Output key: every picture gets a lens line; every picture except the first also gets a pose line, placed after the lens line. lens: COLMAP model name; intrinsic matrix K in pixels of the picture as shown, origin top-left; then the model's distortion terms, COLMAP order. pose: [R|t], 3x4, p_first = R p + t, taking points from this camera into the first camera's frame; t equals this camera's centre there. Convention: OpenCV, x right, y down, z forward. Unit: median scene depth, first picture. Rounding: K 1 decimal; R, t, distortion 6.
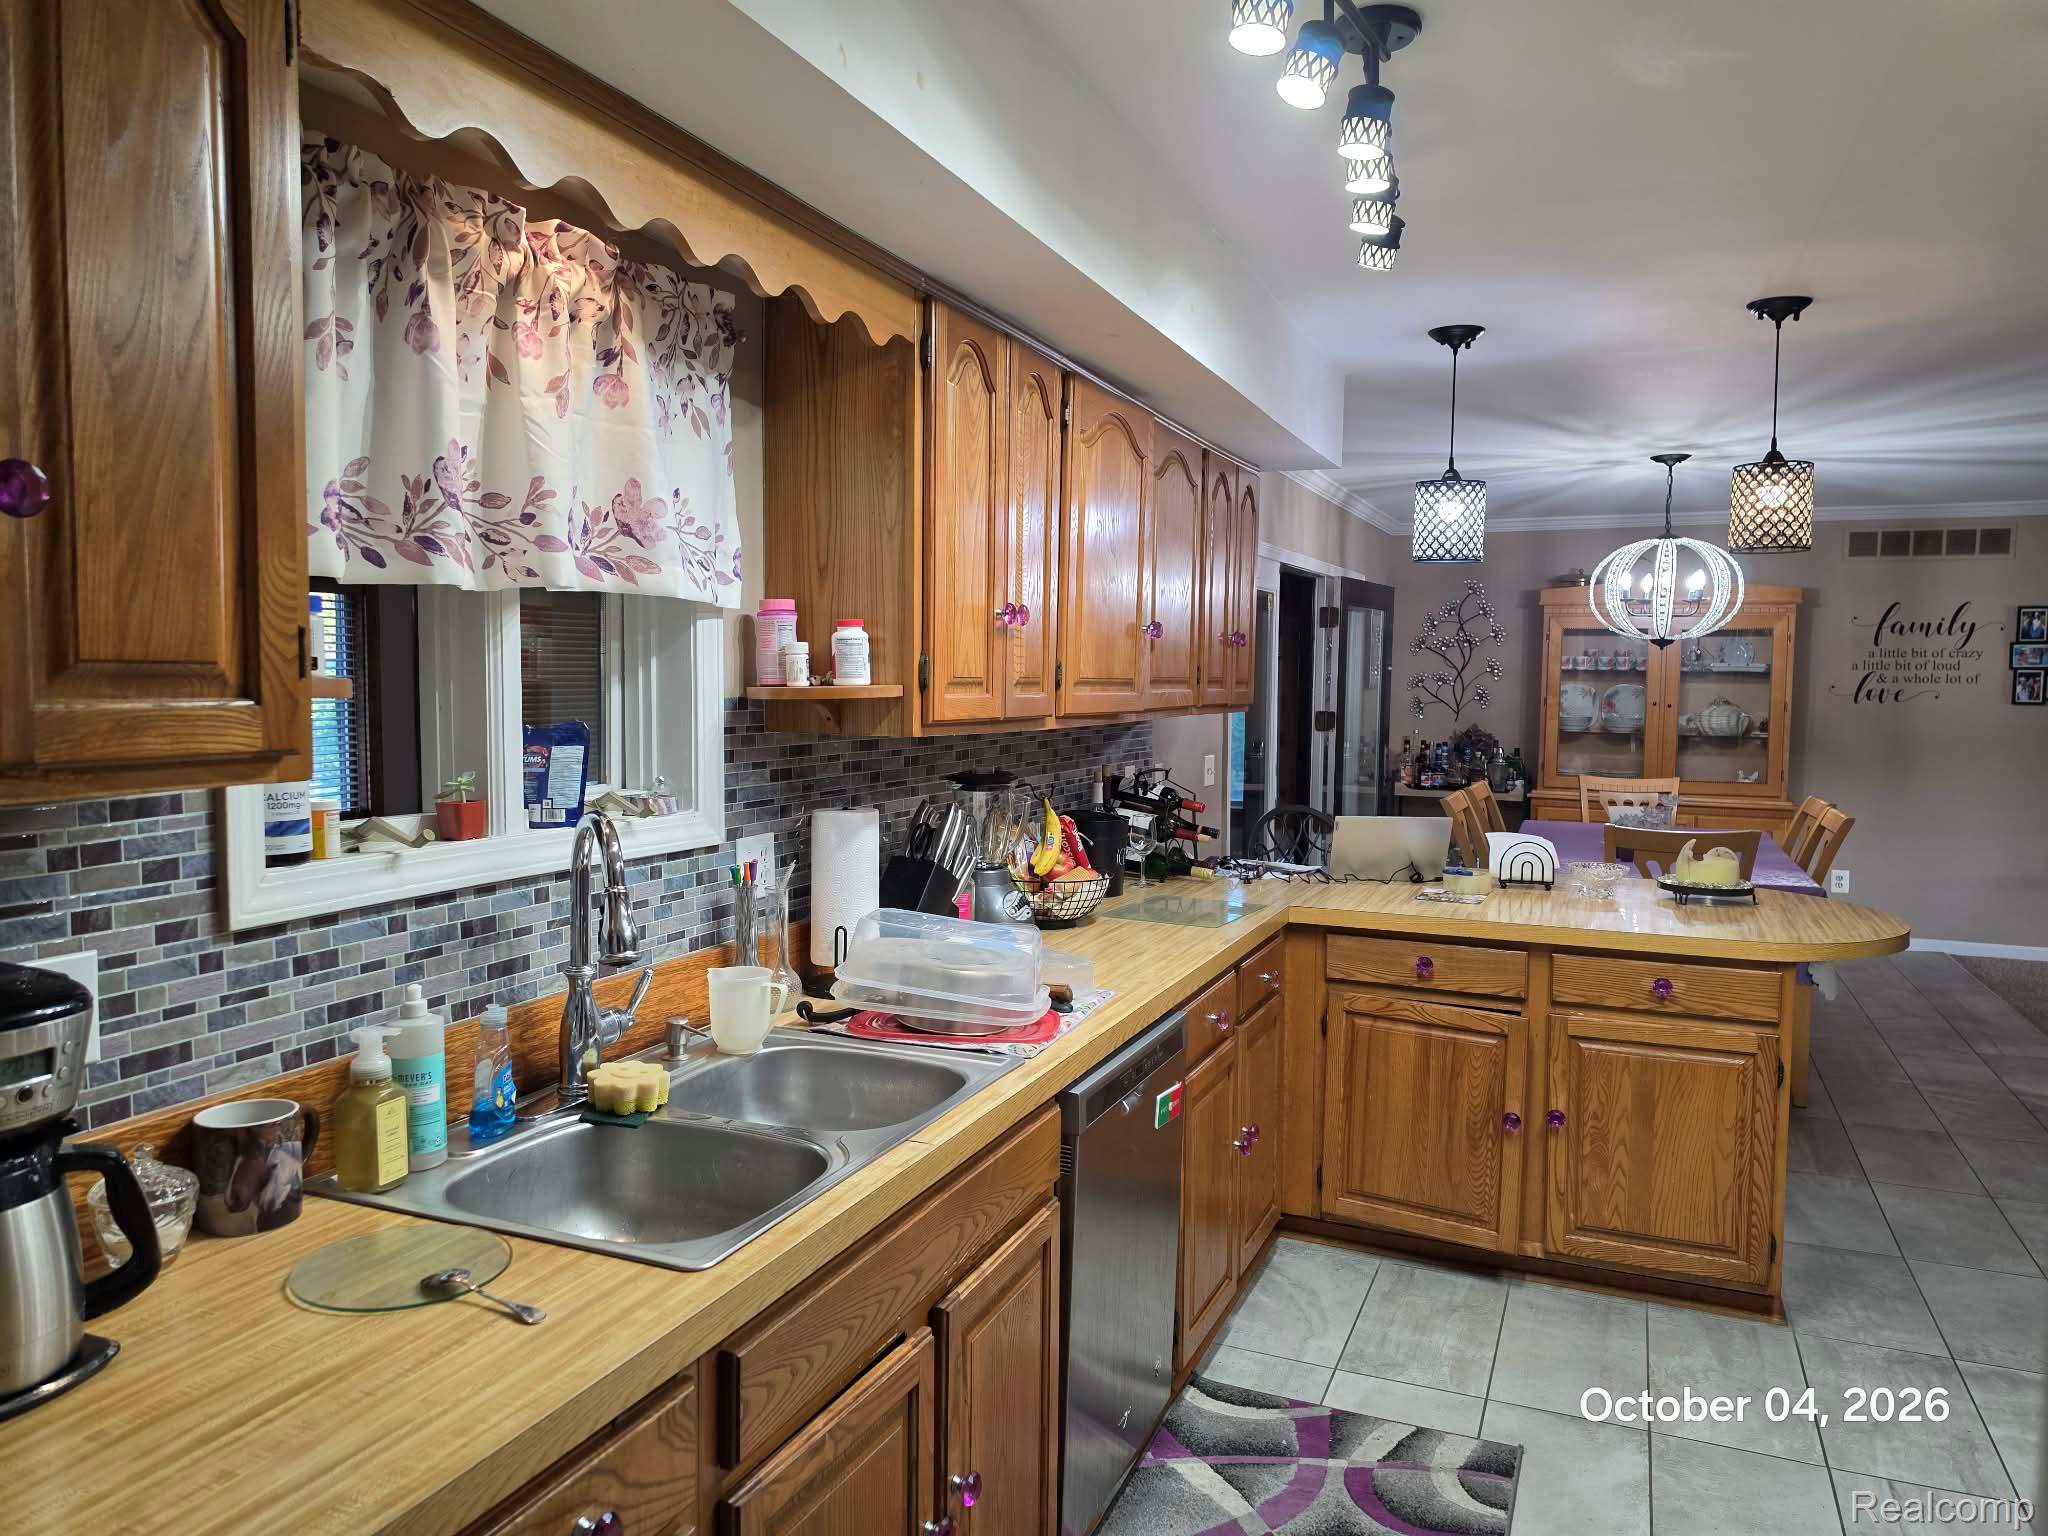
lens RADIAL K [[1382.1, 0, 1033.5], [0, 1382.1, 787.9], [0, 0, 1]] dist [0.062720, -0.080385]
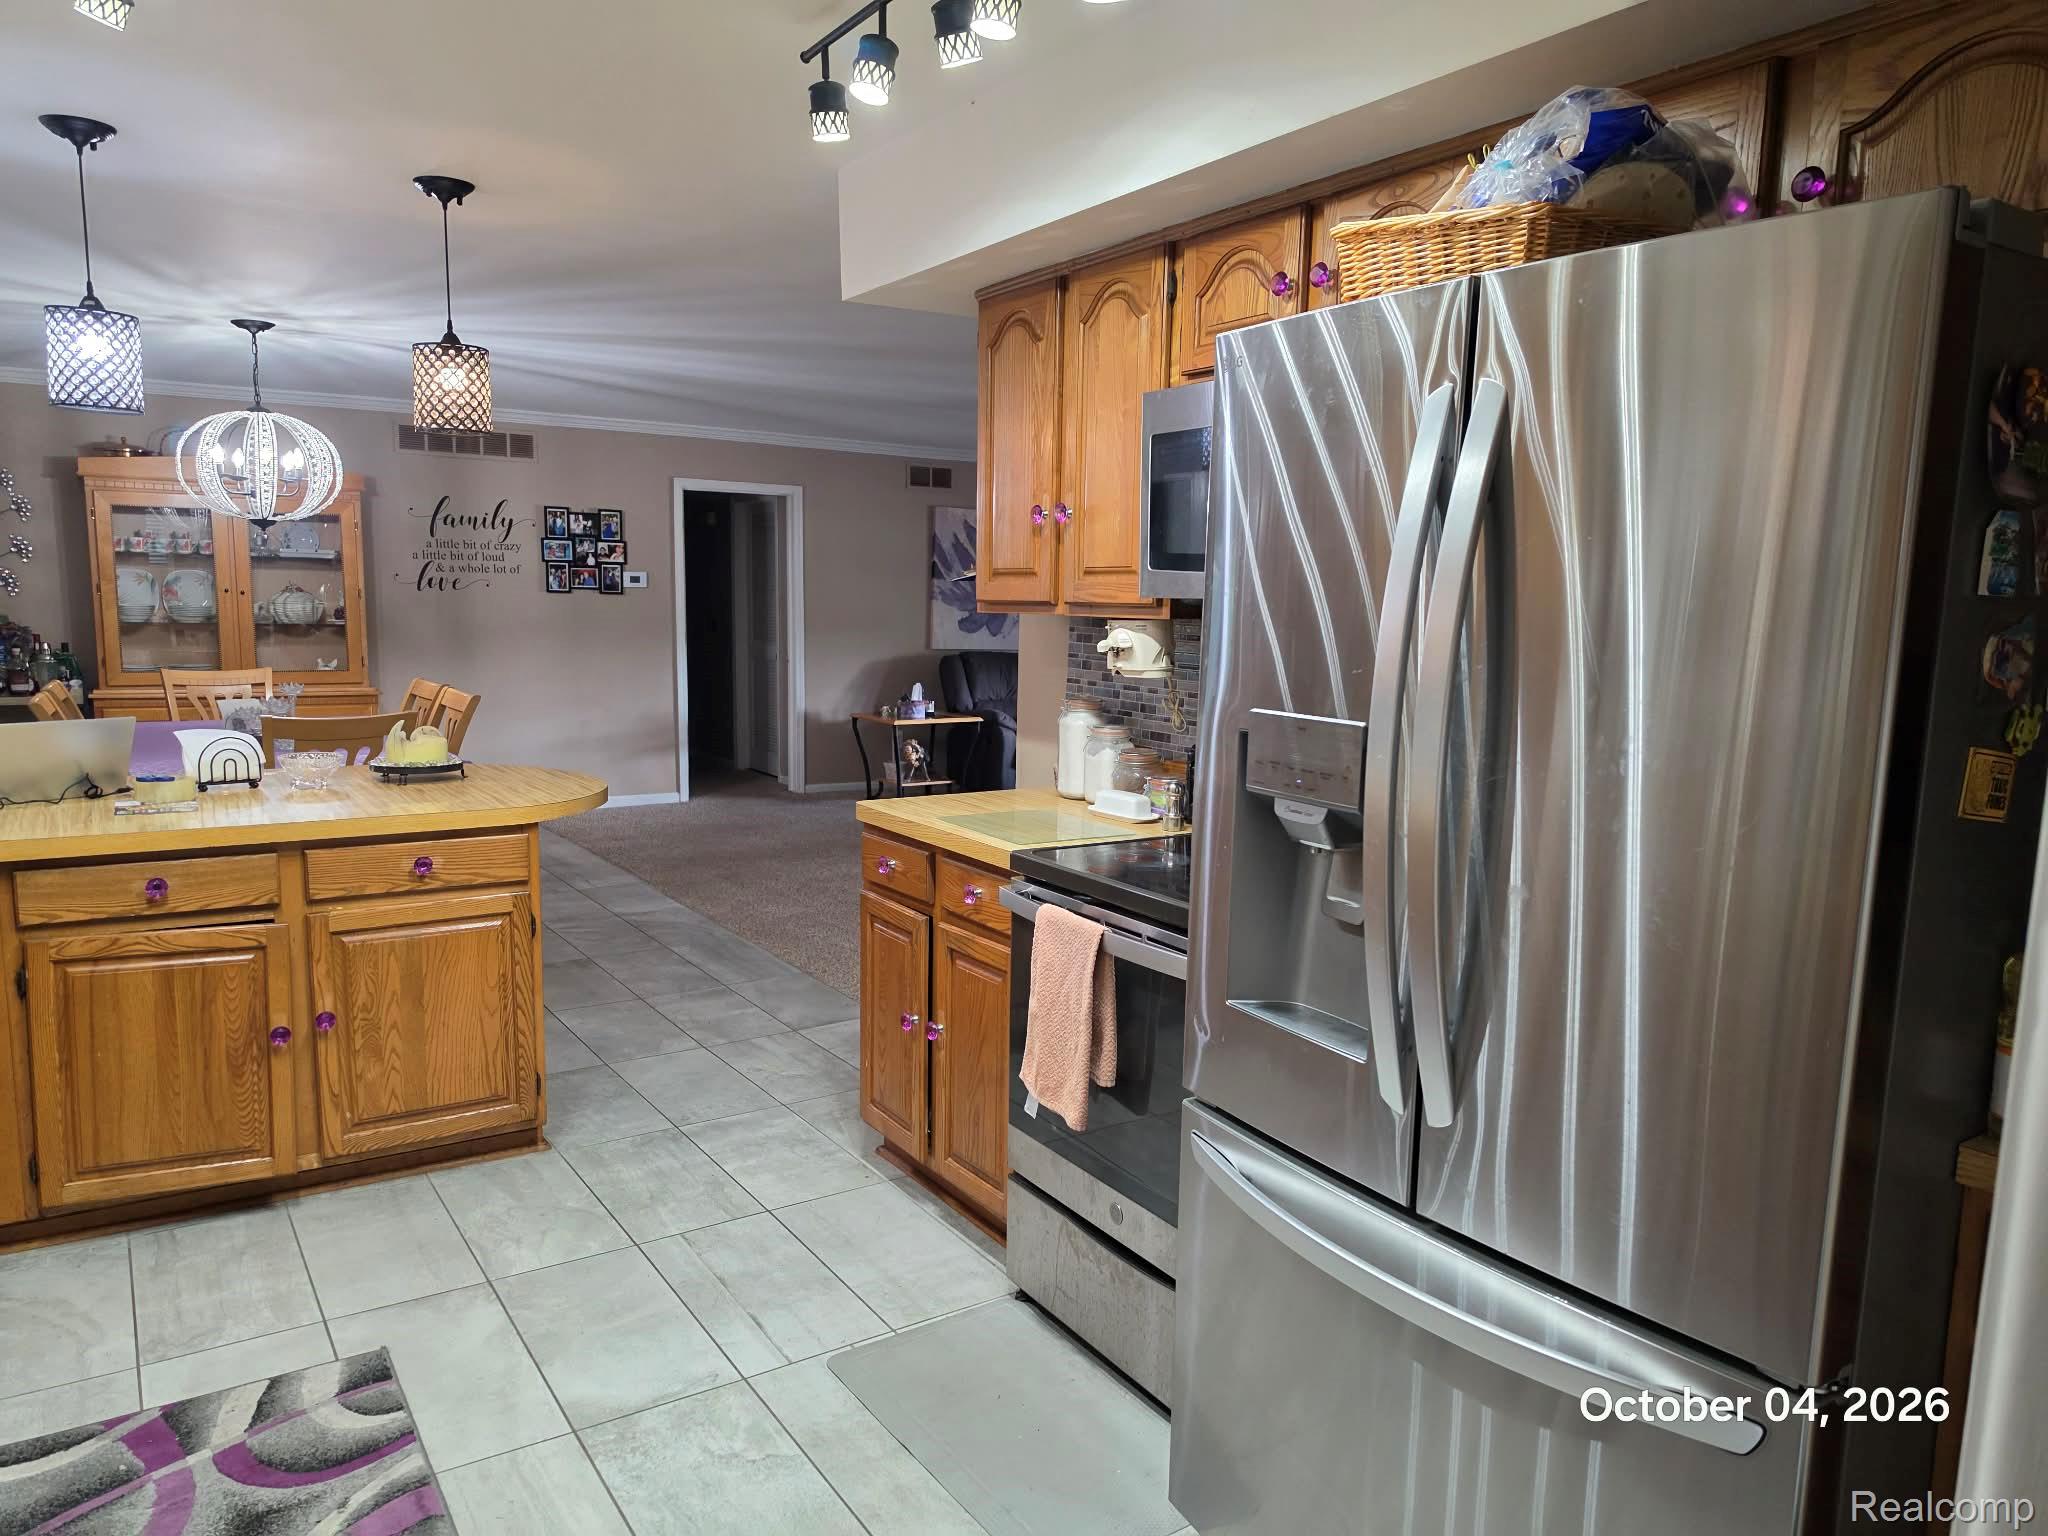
lens RADIAL K [[1374.2, 0, 1026.2], [0, 1374.2, 810.6], [0, 0, 1]] dist [0.026624, -0.035753]
pose [[0.555682, -0.129435, 0.821258, -0.113599], [0.051515, 0.991269, 0.121374, 0.004493], [-0.829797, -0.025139, 0.557498, 0.078030]]
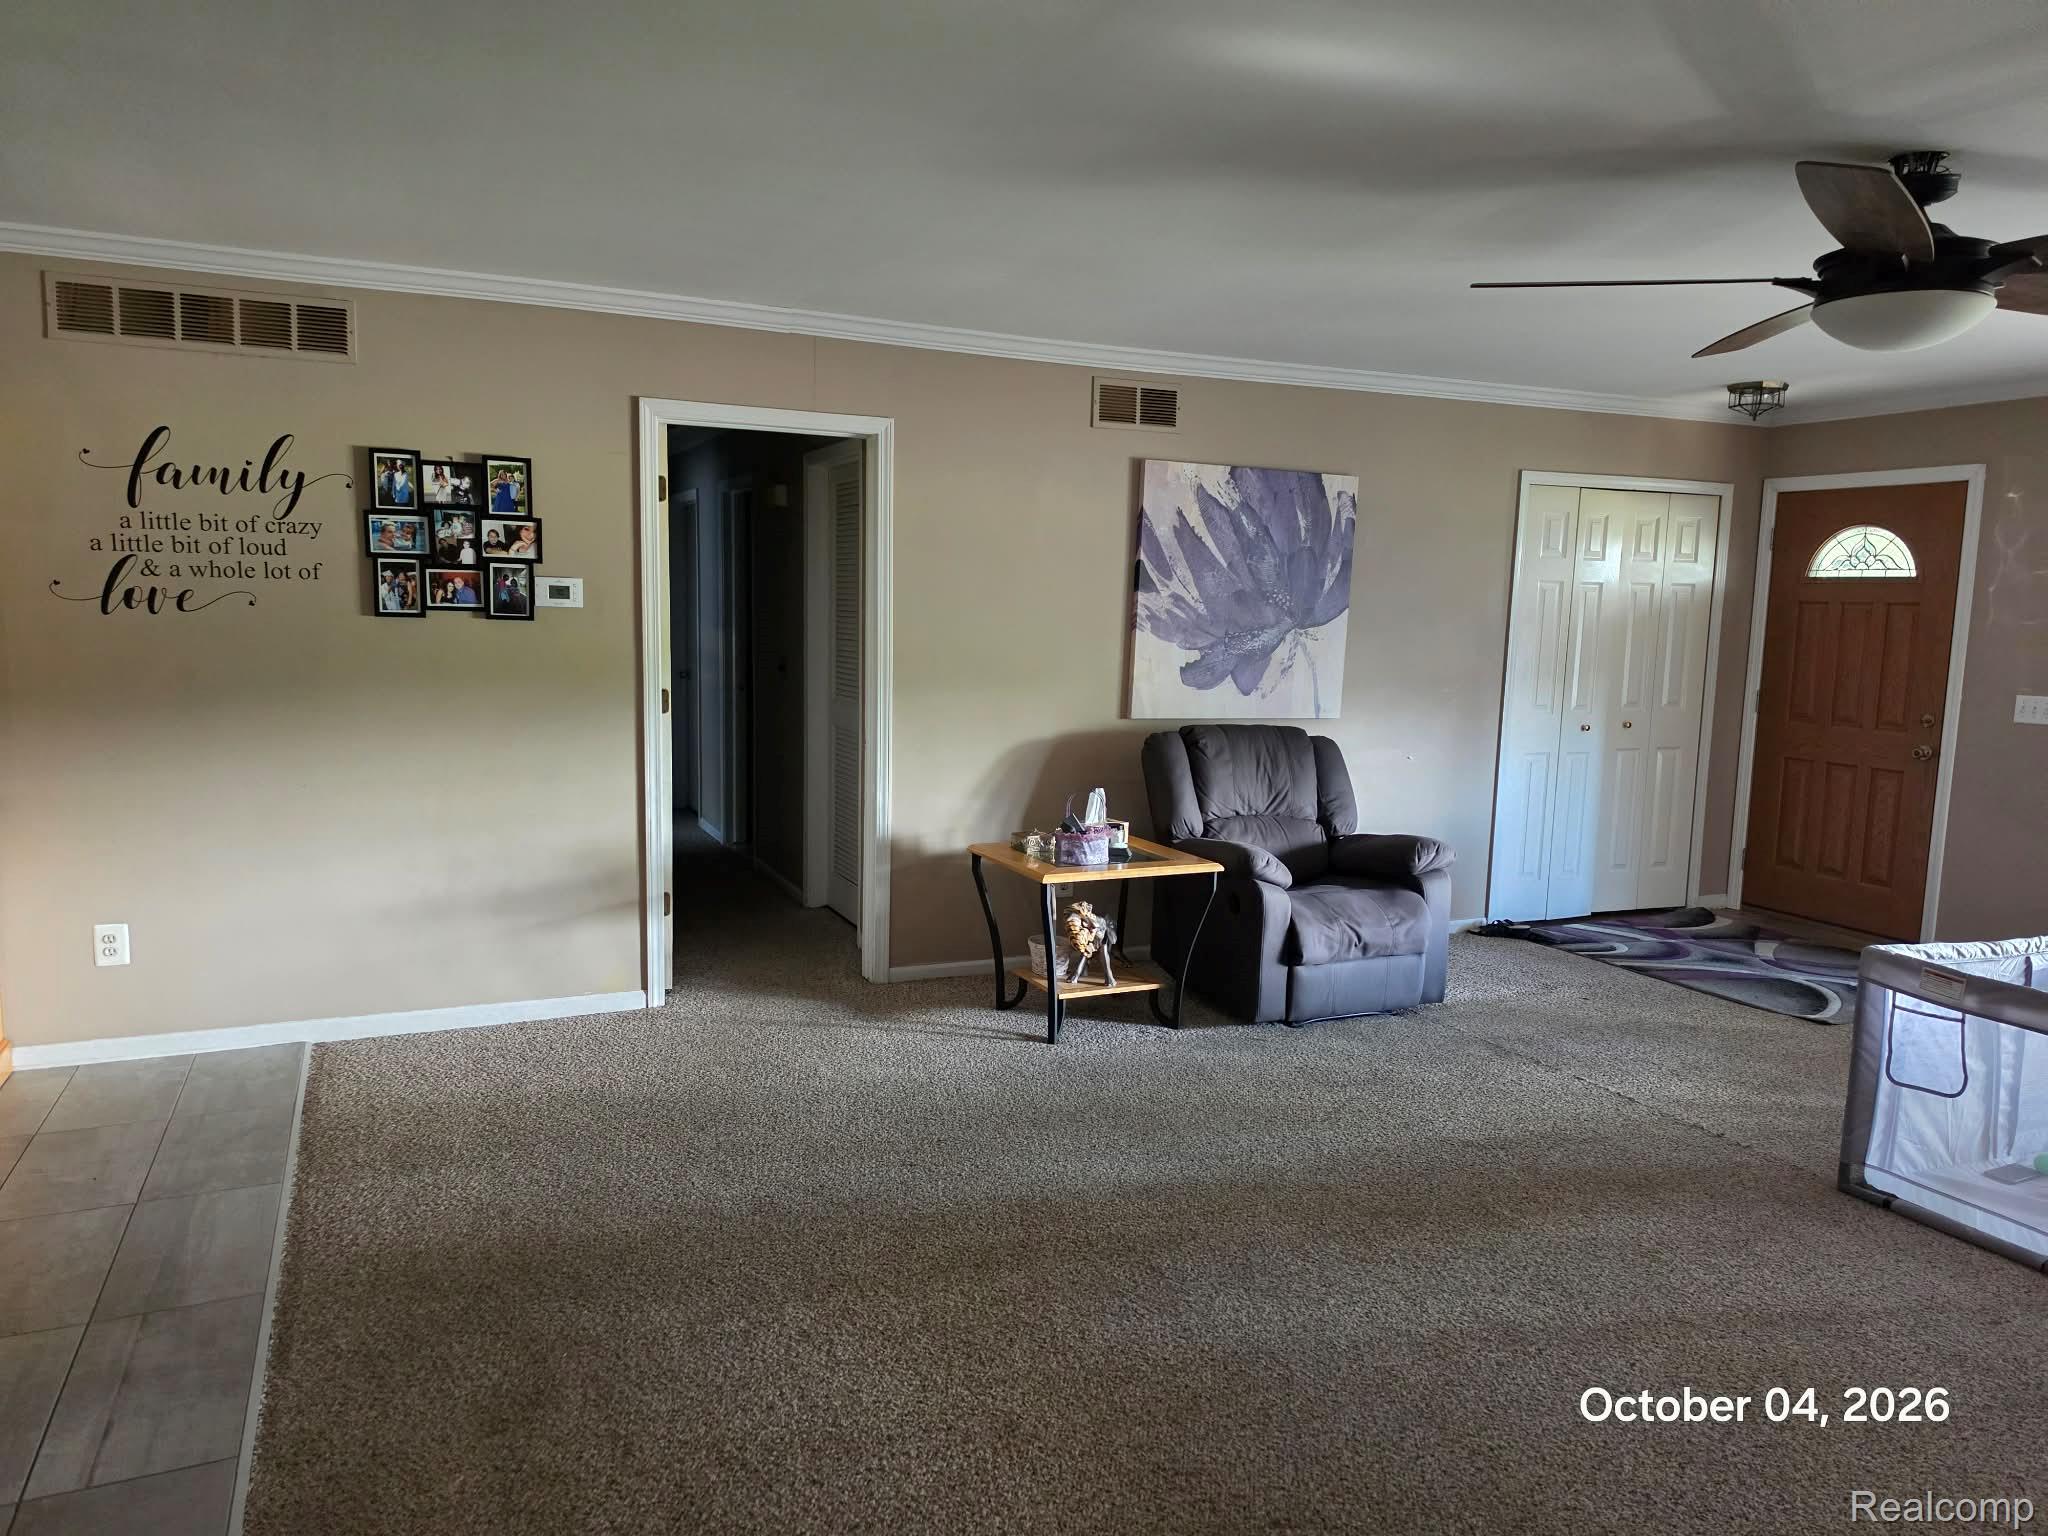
lens RADIAL K [[1394.3, 0, 1024.0], [0, 1394.3, 768.0], [0, 0, 1]] dist [0.093636, -0.151124]
pose [[0.685114, -0.084885, 0.723473, 1.227339], [0.039328, 0.996049, 0.079623, -0.088195], [-0.727373, -0.026098, 0.685746, 1.056038]]
